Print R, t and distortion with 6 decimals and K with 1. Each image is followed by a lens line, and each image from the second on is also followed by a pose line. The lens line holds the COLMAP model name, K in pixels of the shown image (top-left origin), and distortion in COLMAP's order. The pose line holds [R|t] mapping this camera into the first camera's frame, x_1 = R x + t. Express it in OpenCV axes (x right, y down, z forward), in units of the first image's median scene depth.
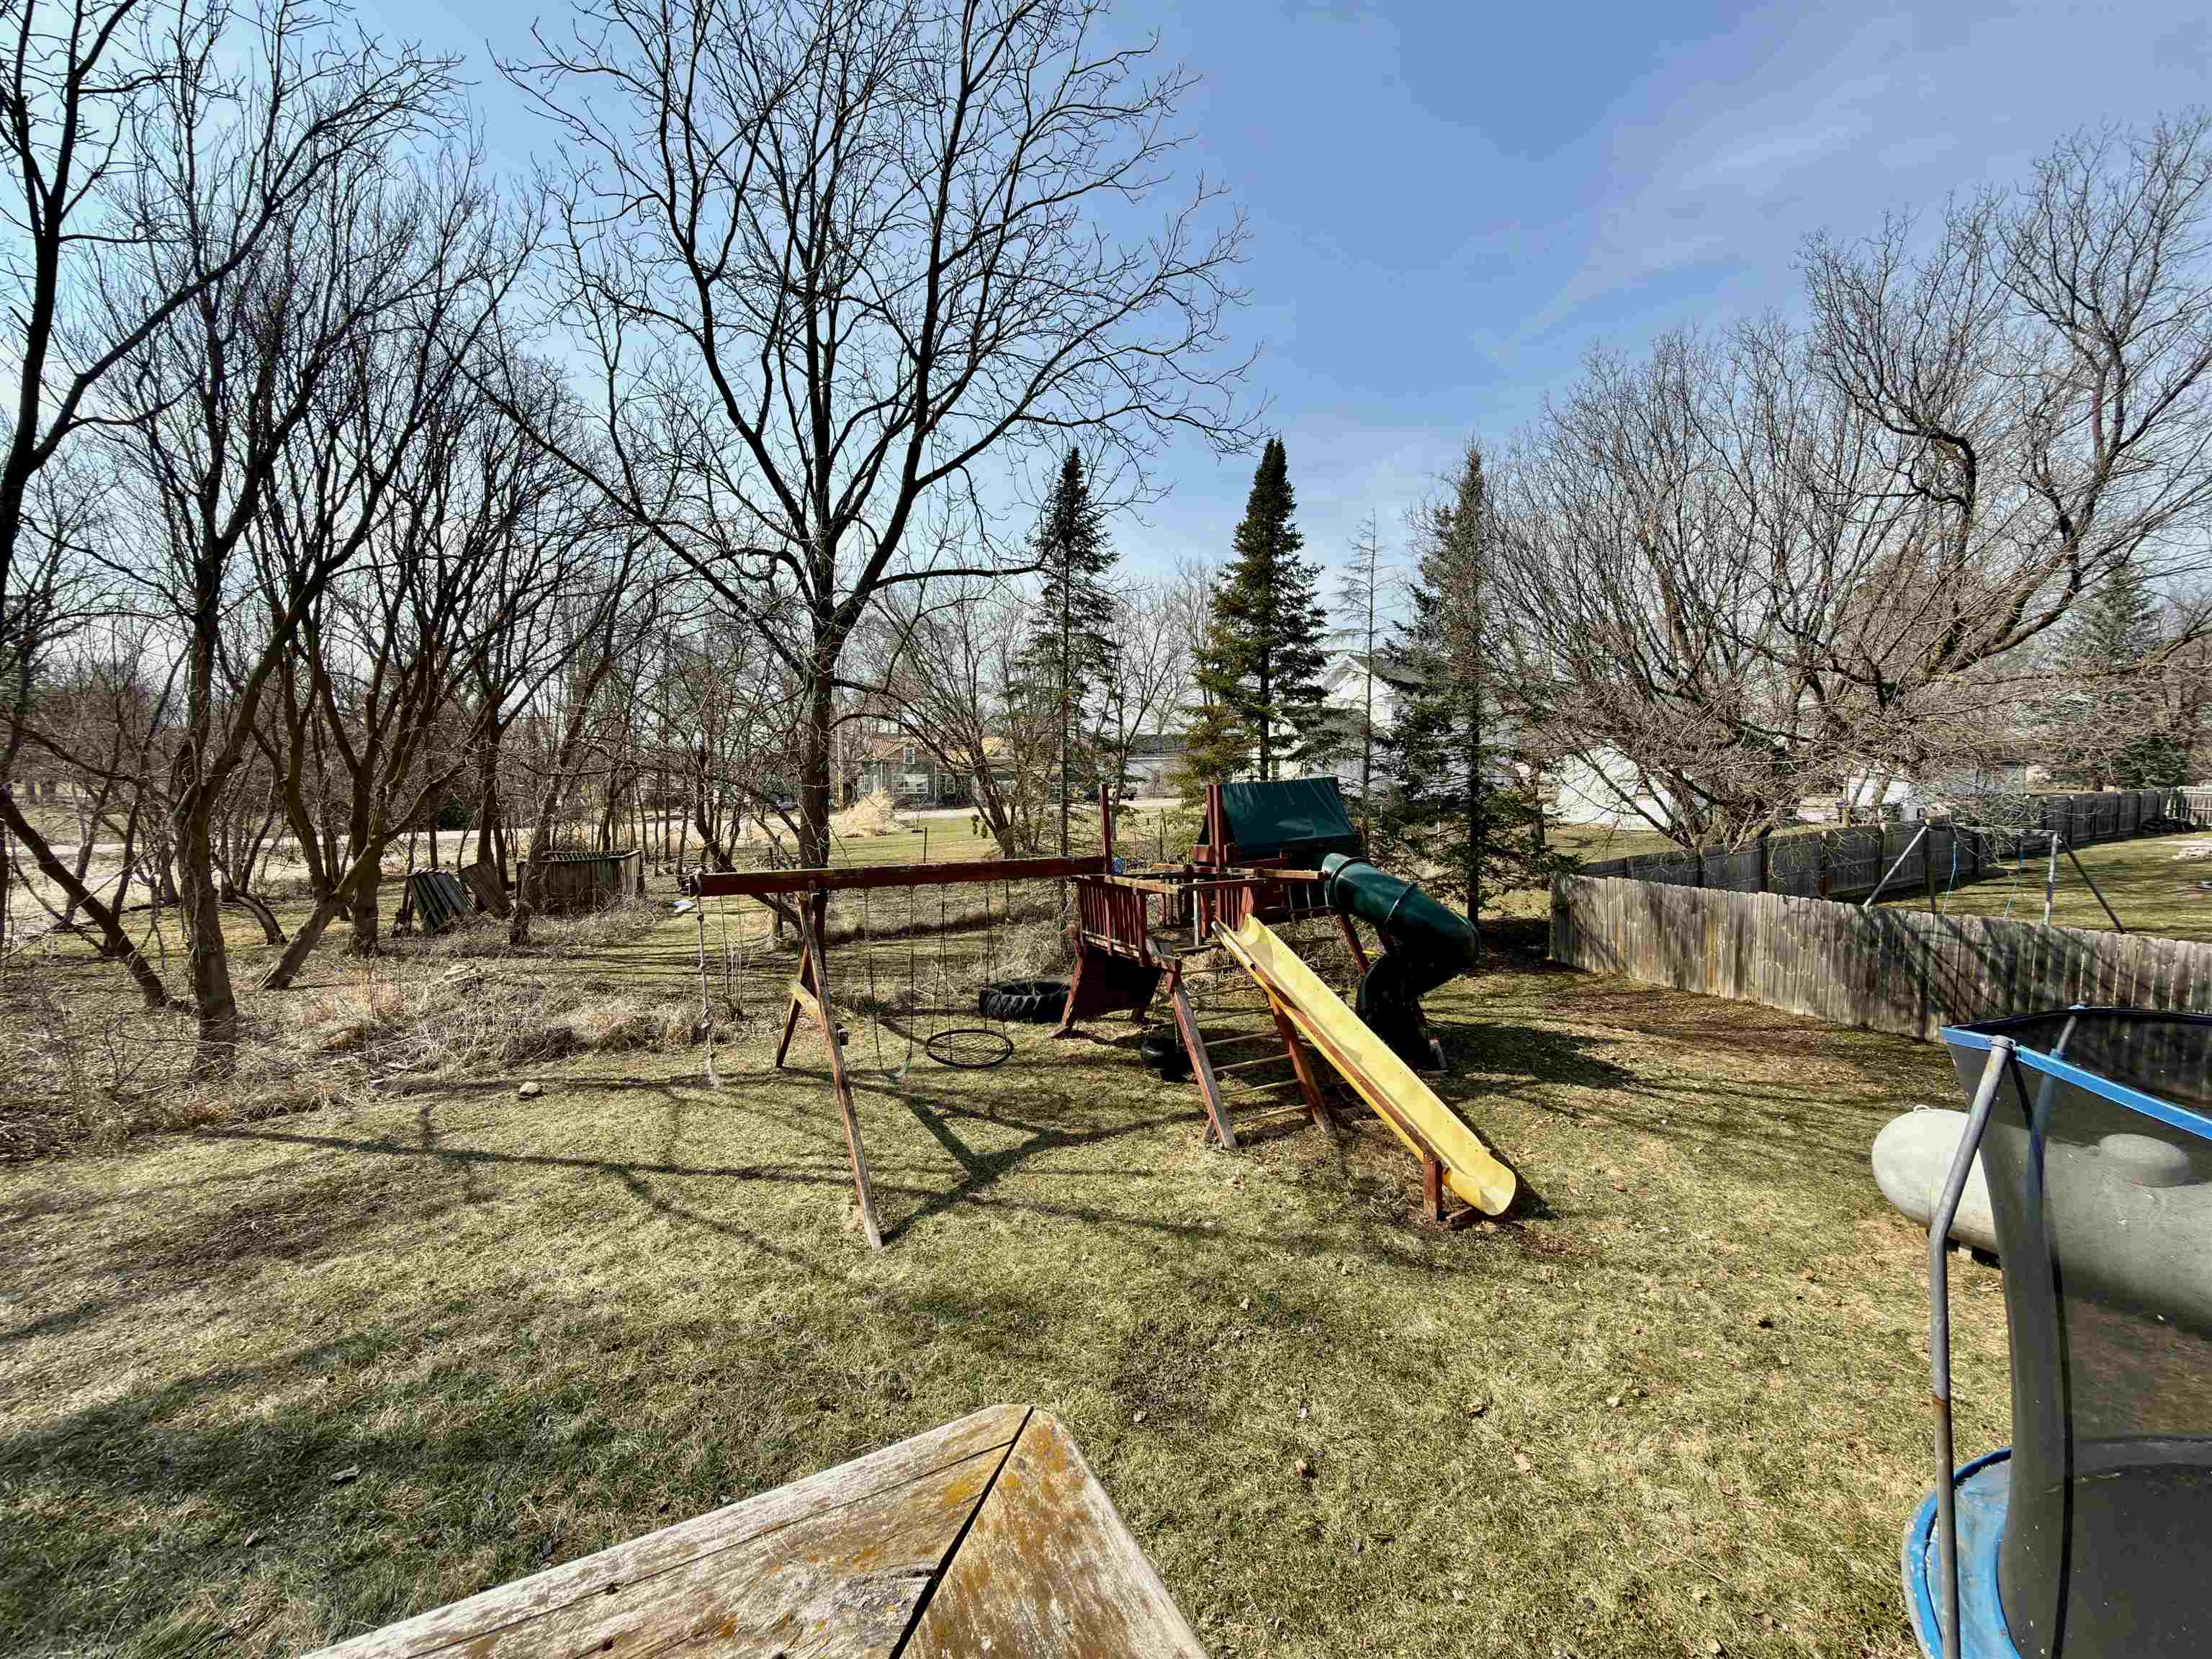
lens RADIAL K [[880.4, 0, 1118.4], [0, 880.4, 844.8], [0, 0, 1]] dist [-0.000247, 0.000607]
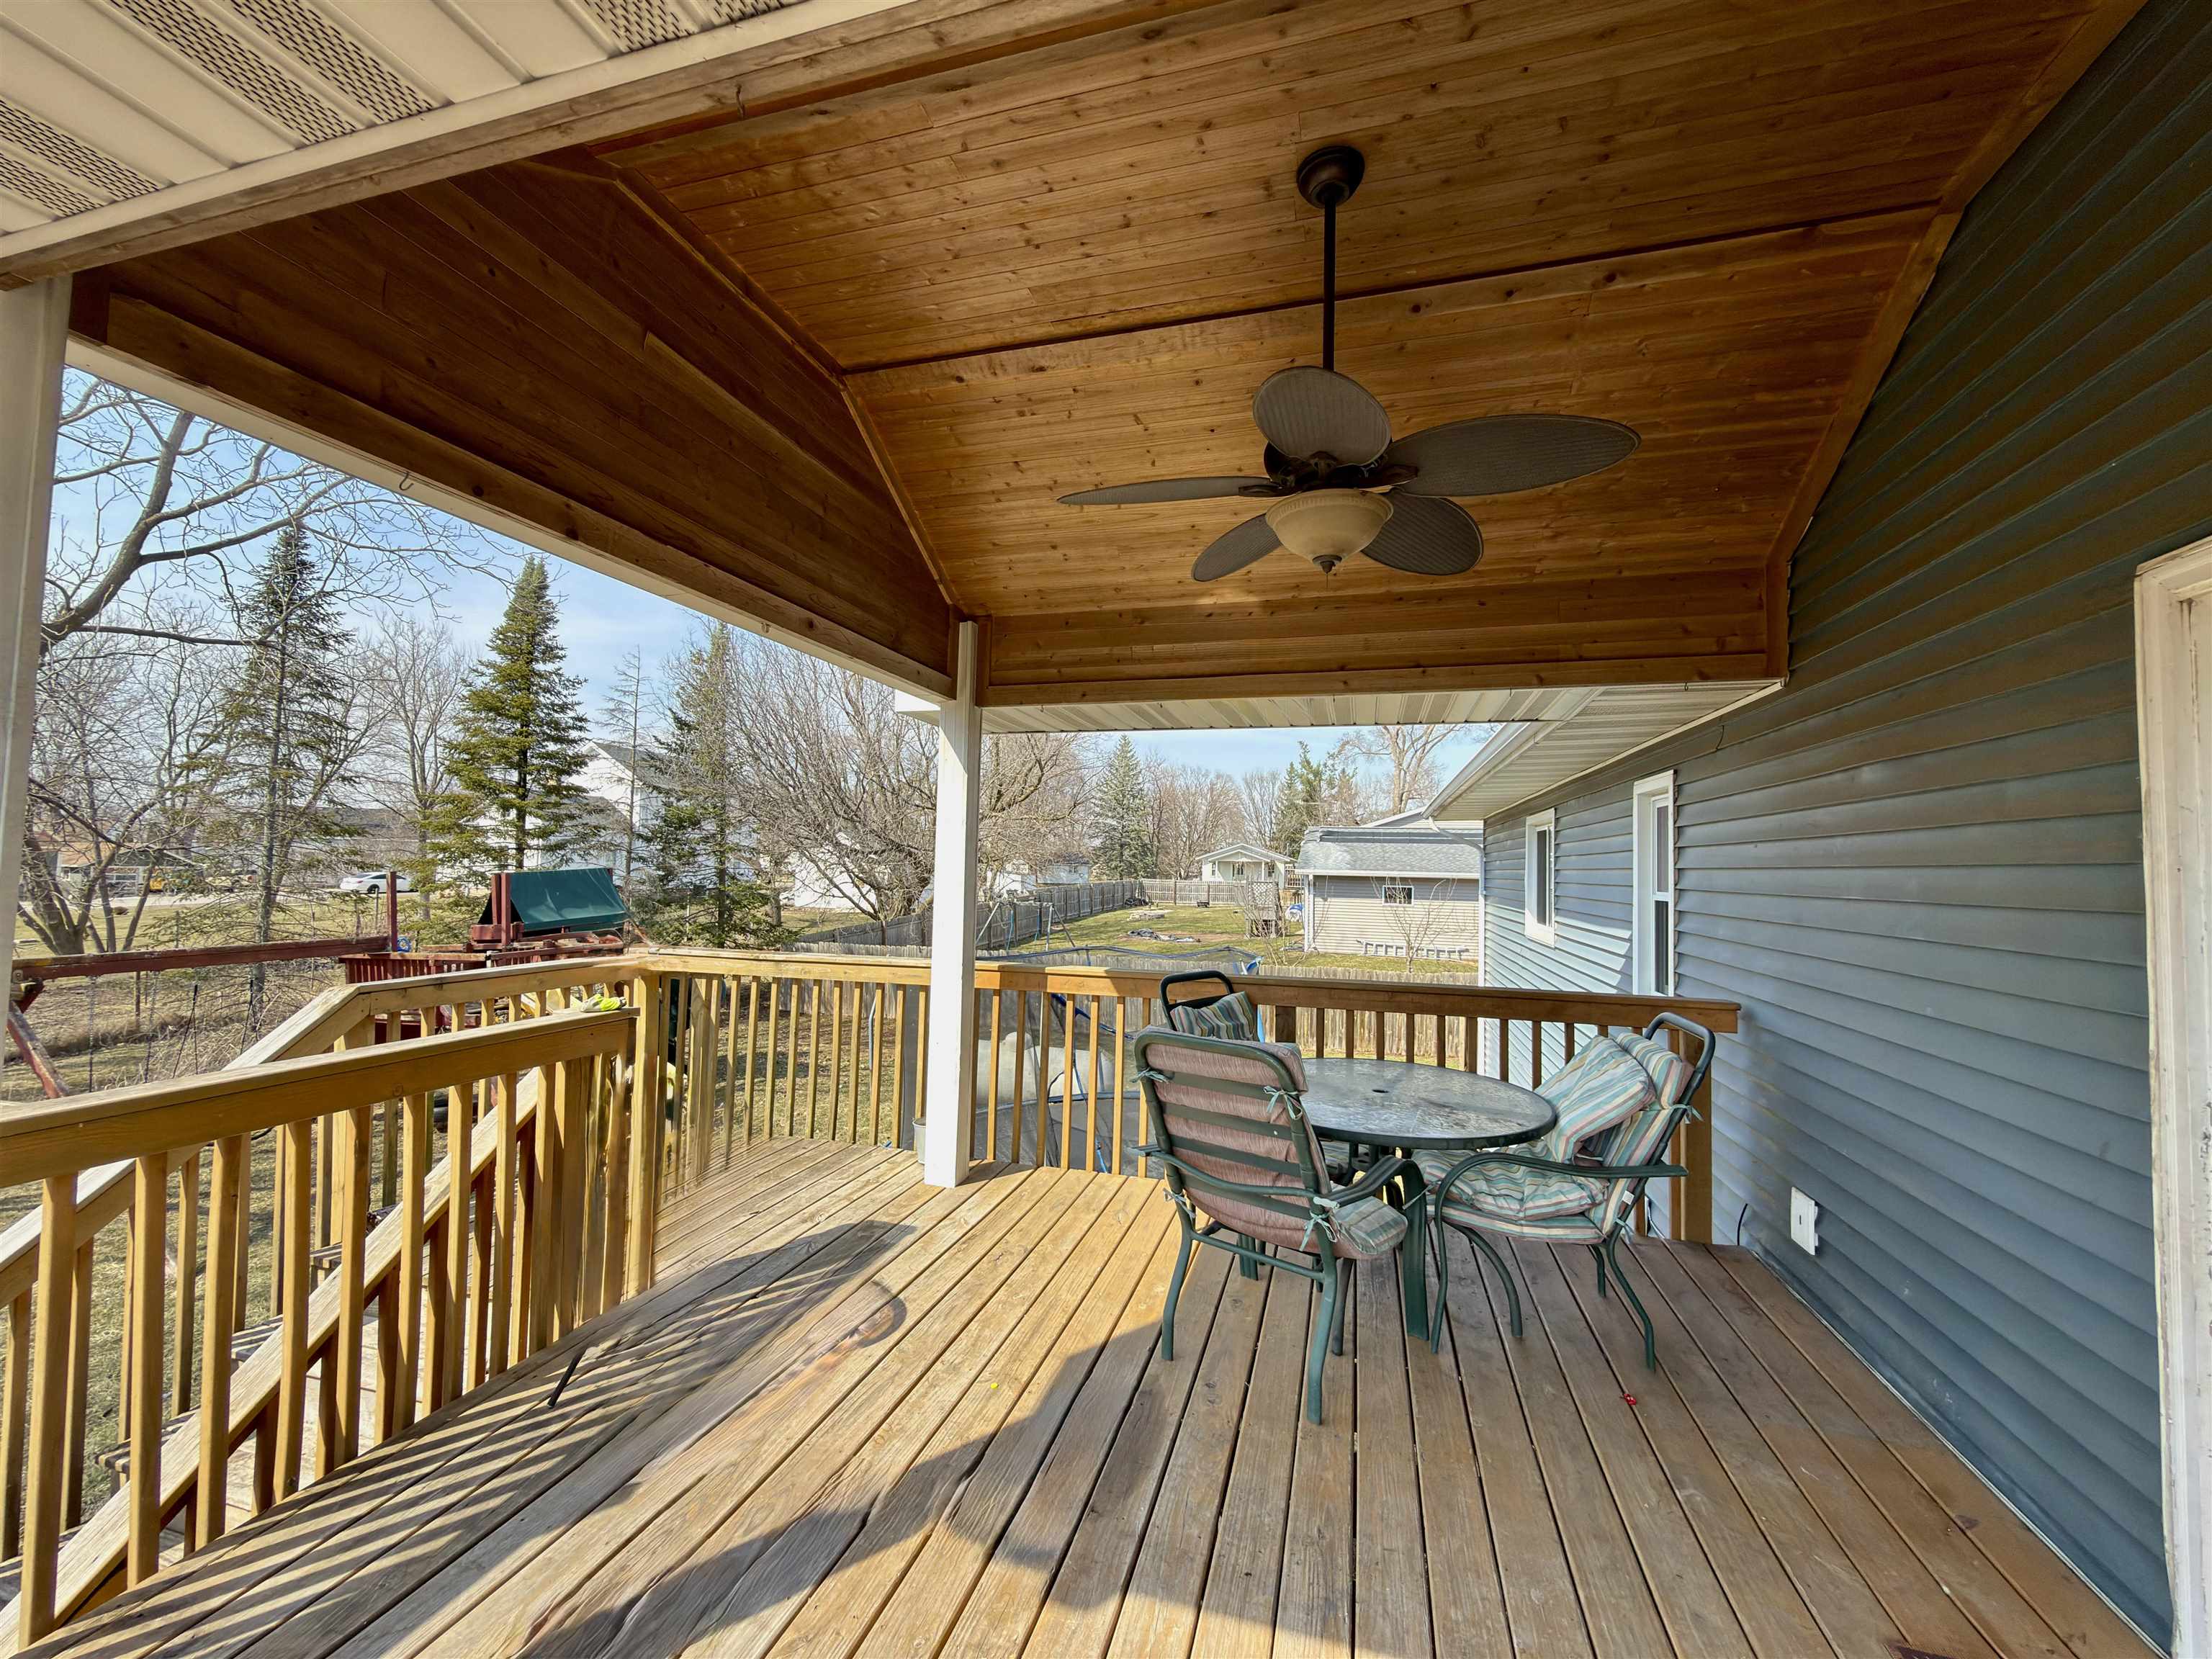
lens RADIAL K [[880.4, 0, 1109.2], [0, 880.4, 828.5], [0, 0, 1]] dist [-0.000247, 0.000607]
pose [[0.694282, 0.043470, 0.718389, -0.105594], [0.044775, 0.993632, -0.103398, 0.018814], [-0.718309, 0.103953, 0.687914, -0.238968]]
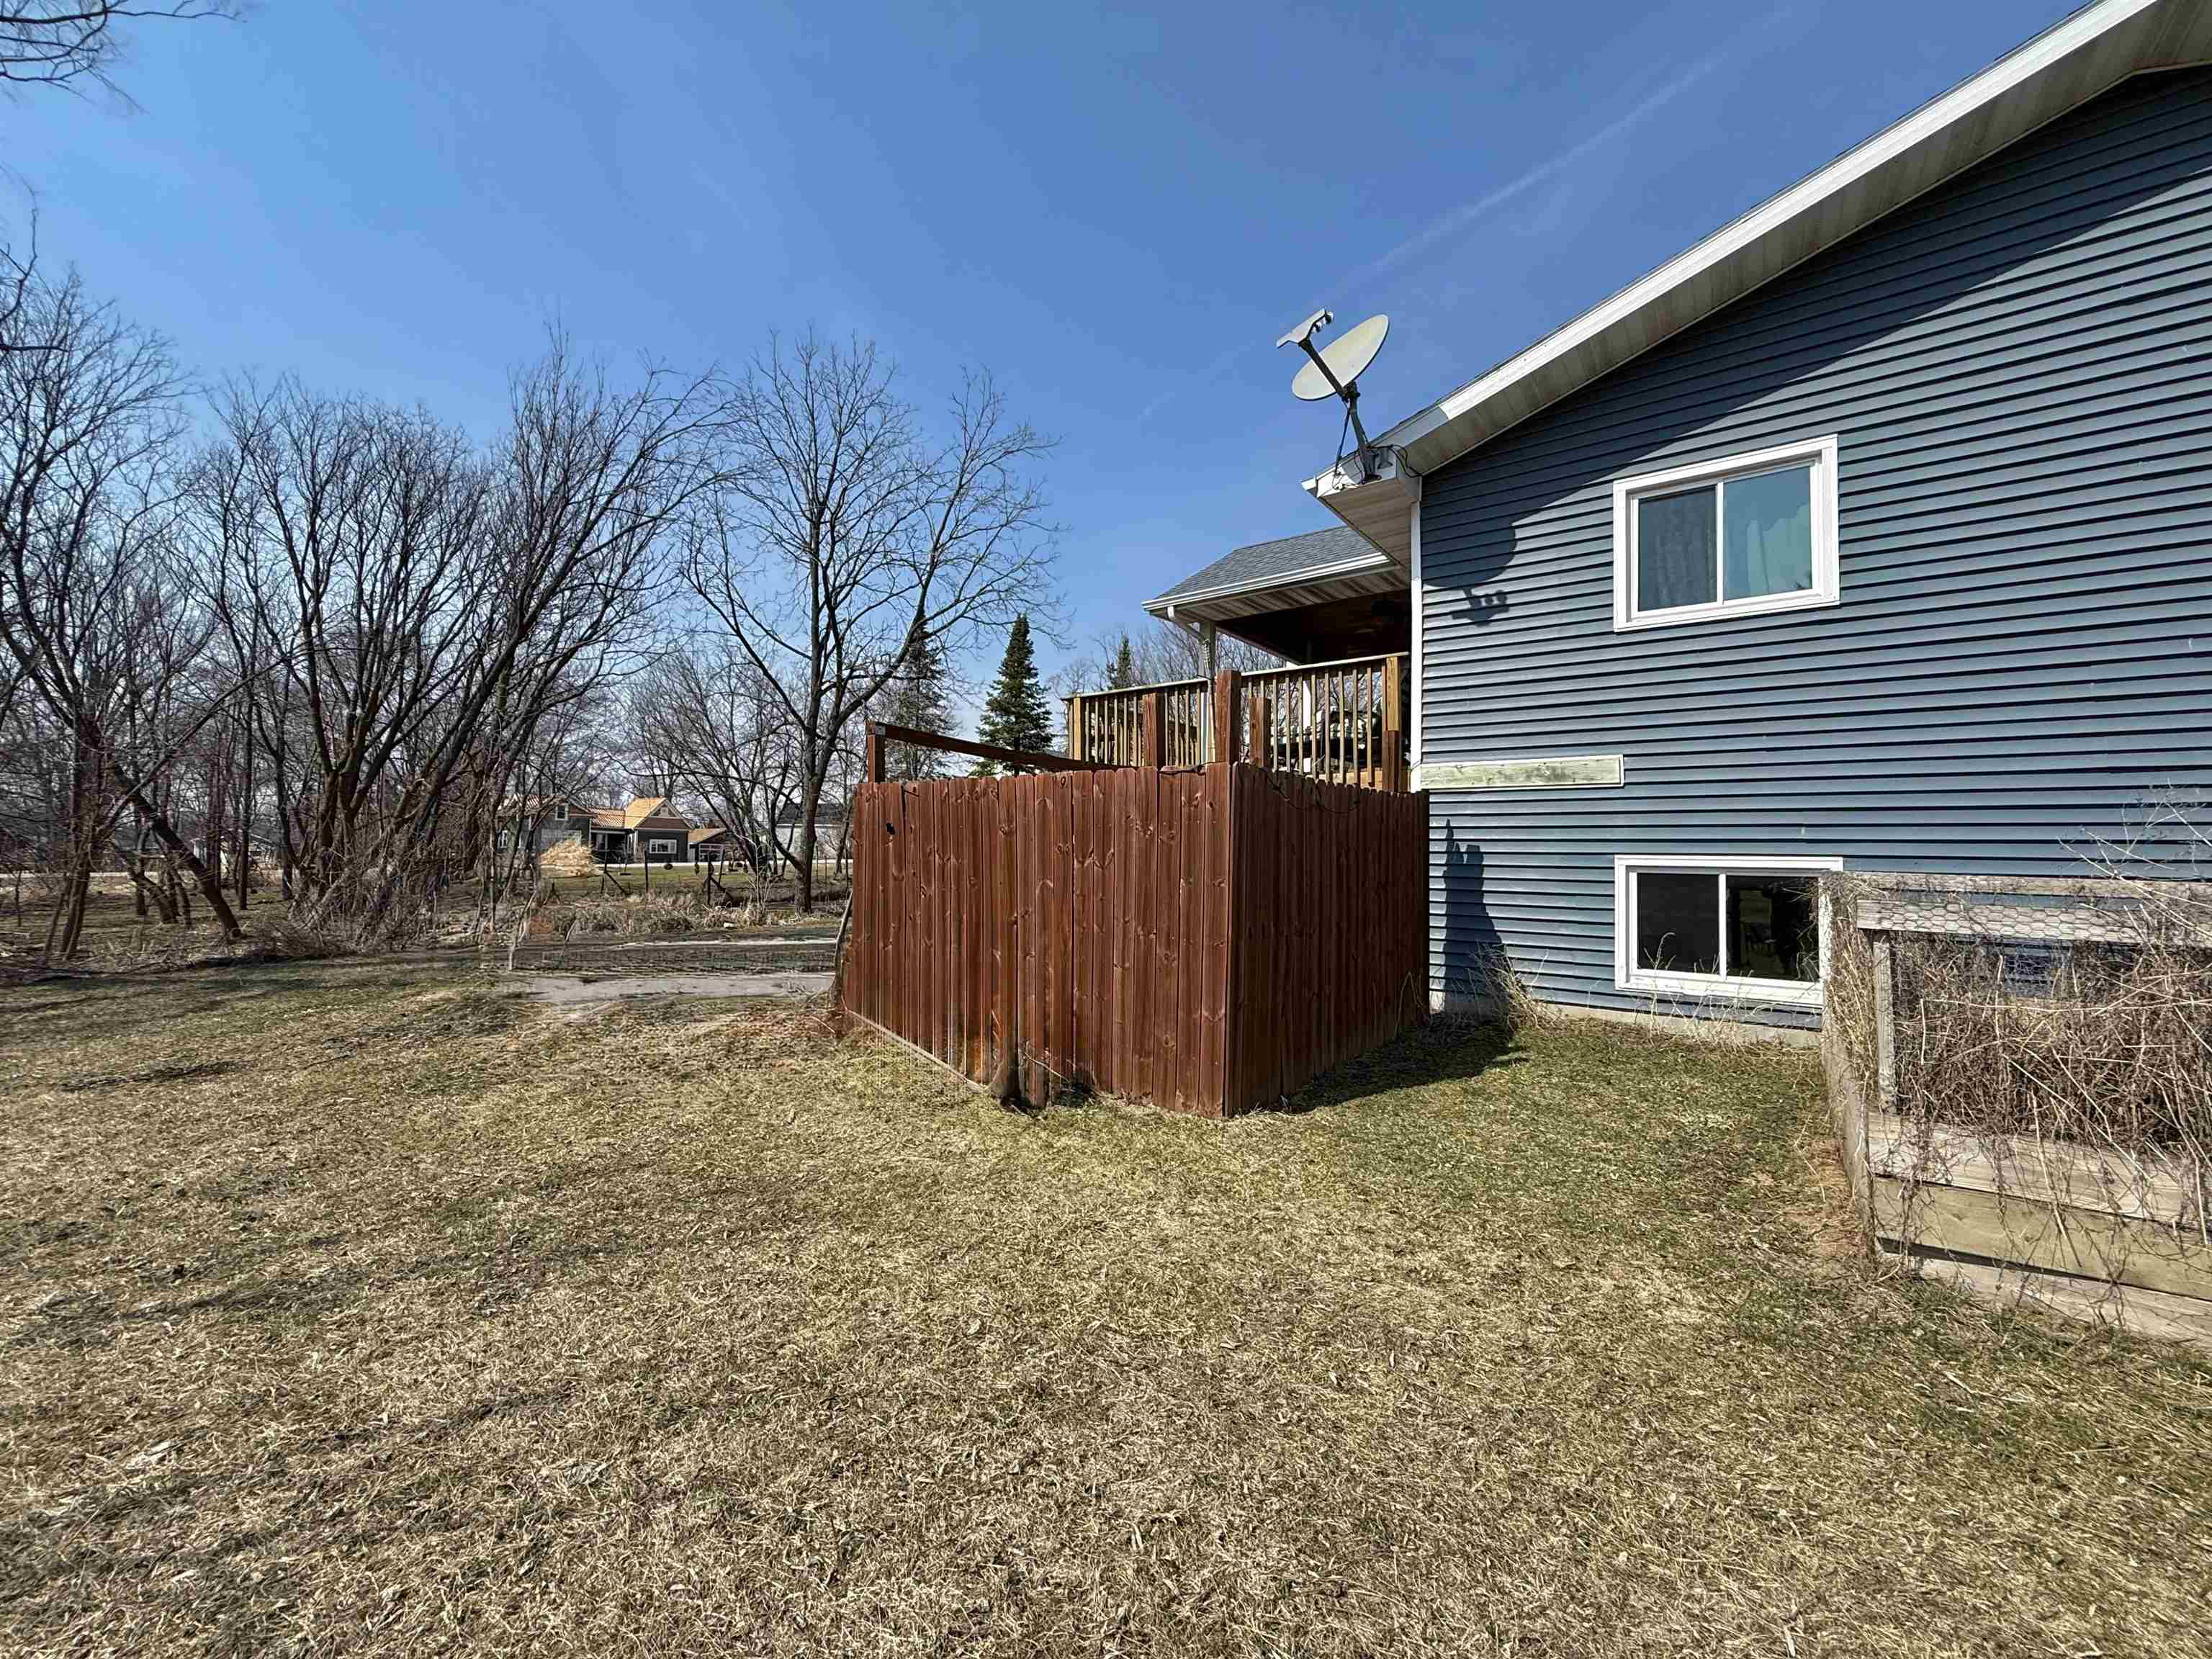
lens RADIAL K [[880.4, 0, 1101.3], [0, 880.4, 830.2], [0, 0, 1]] dist [-0.000247, 0.000607]
pose [[0.903992, 0.024124, 0.426868, -0.434883], [0.024653, 0.993805, -0.108371, 0.168859], [-0.426838, 0.108491, 0.897797, -0.625340]]
